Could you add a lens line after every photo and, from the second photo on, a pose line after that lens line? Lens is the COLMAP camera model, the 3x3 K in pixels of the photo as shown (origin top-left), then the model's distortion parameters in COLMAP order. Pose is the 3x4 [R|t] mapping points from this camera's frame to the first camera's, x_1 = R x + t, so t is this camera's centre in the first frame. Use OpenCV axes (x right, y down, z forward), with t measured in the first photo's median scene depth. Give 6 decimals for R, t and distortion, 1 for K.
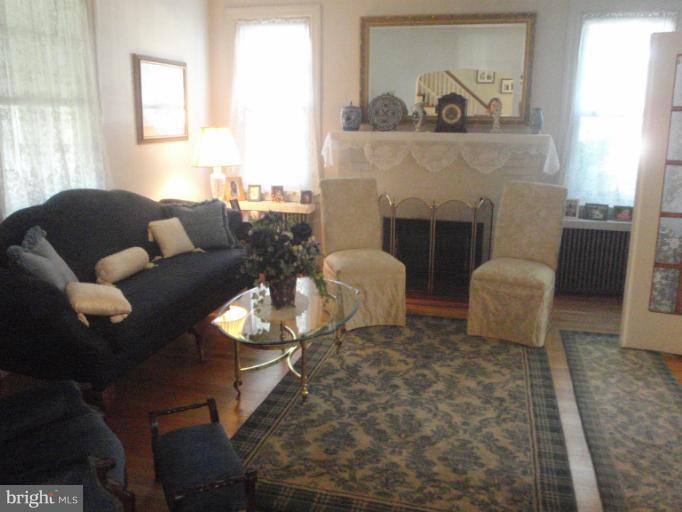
lens RADIAL K [[592.1, 0, 338.9], [0, 592.1, 257.8], [0, 0, 1]] dist [-0.020366, 0.002275]
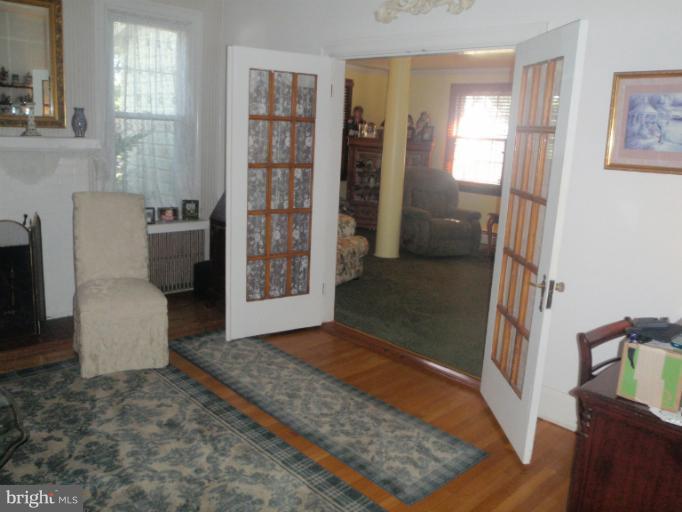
lens RADIAL K [[592.1, 0, 340.0], [0, 592.1, 251.8], [0, 0, 1]] dist [-0.020366, 0.002275]
pose [[0.510195, -0.152069, 0.846508, -0.333763], [0.150415, 0.984852, 0.086265, -0.077490], [-0.846804, 0.083315, 0.525340, 0.292473]]
